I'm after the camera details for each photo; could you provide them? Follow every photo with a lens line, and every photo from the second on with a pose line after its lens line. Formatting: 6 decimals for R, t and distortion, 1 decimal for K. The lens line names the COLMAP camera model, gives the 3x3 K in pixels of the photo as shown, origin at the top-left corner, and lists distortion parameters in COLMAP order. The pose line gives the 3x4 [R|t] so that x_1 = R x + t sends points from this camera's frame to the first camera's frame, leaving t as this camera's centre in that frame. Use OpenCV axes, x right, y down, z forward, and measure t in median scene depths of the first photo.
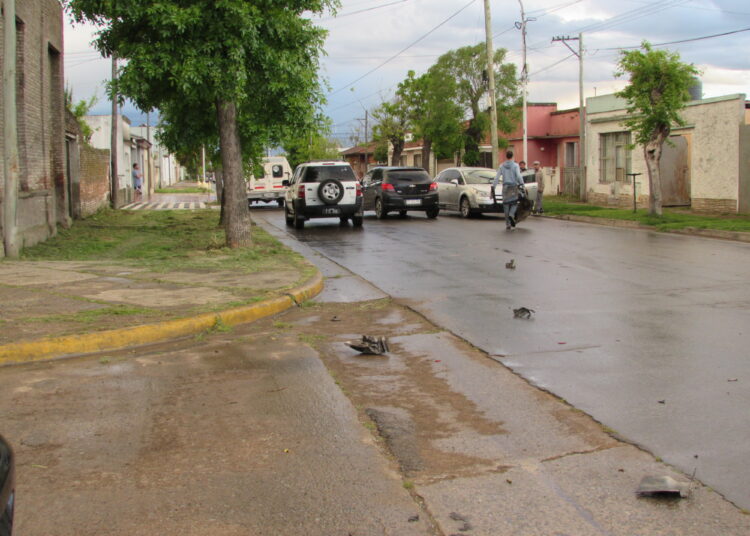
lens RADIAL K [[923.6, 0, 374.7], [0, 923.6, 266.9], [0, 0, 1]] dist [-0.094302, 0.000000]
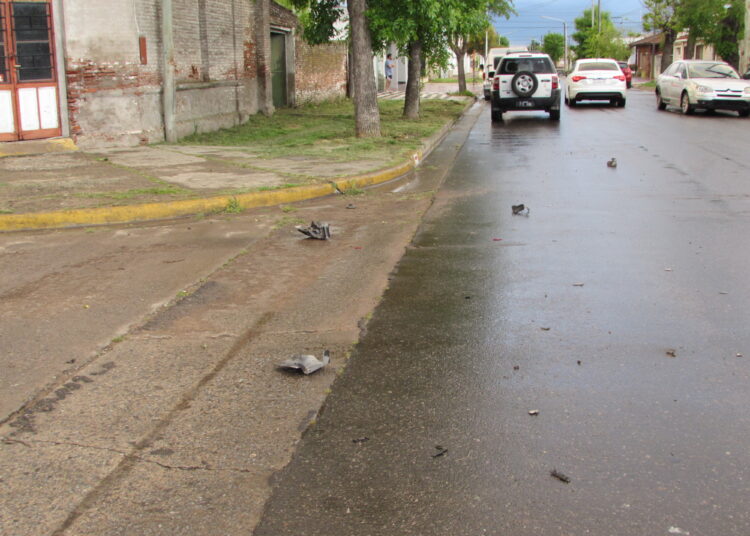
lens RADIAL K [[923.6, 0, 373.2], [0, 923.6, 270.9], [0, 0, 1]] dist [-0.094302, 0.000000]
pose [[0.944148, 0.071305, -0.321715, 0.131971], [-0.031660, 0.991420, 0.126823, -0.002474], [0.327997, -0.109554, 0.938305, -0.000877]]
